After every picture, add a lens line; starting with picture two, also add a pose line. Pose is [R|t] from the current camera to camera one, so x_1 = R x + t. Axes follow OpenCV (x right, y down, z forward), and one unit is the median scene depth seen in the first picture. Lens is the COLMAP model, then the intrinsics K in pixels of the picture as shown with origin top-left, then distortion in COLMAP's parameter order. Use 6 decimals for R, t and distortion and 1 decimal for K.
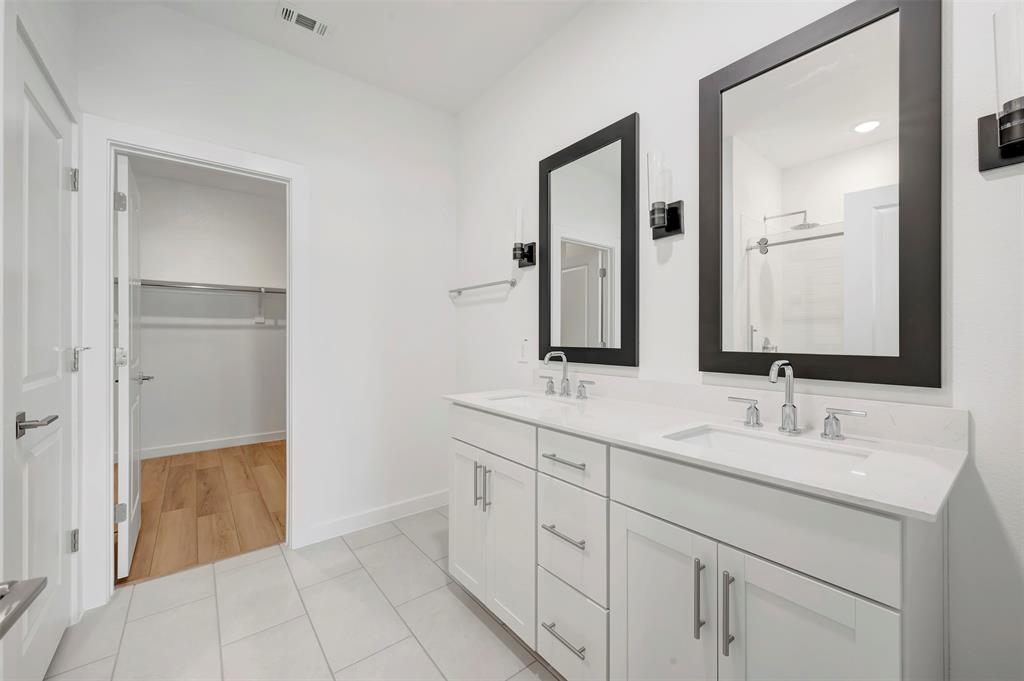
lens RADIAL K [[400.5, 0, 513.0], [0, 400.5, 336.4], [0, 0, 1]] dist [0.003168, 0.000301]
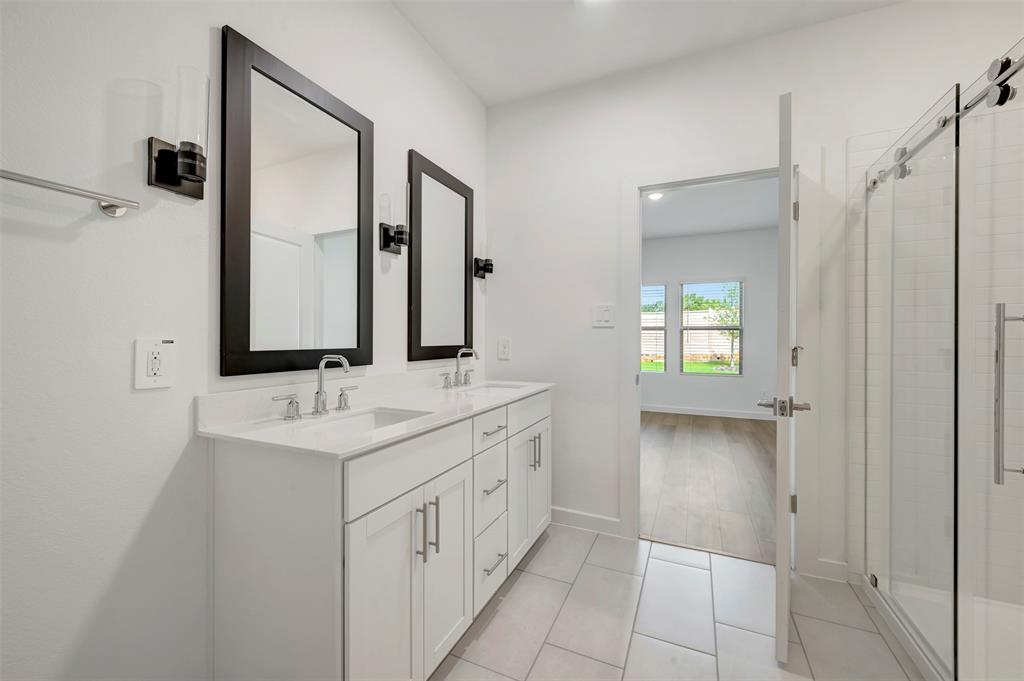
lens RADIAL K [[400.5, 0, 514.2], [0, 400.5, 339.5], [0, 0, 1]] dist [0.003168, 0.000301]
pose [[-0.457585, 0.004327, 0.889155, -0.722759], [0.009600, 0.999954, 0.000074, 0.012171], [-0.889114, 0.008570, -0.457606, 1.049685]]
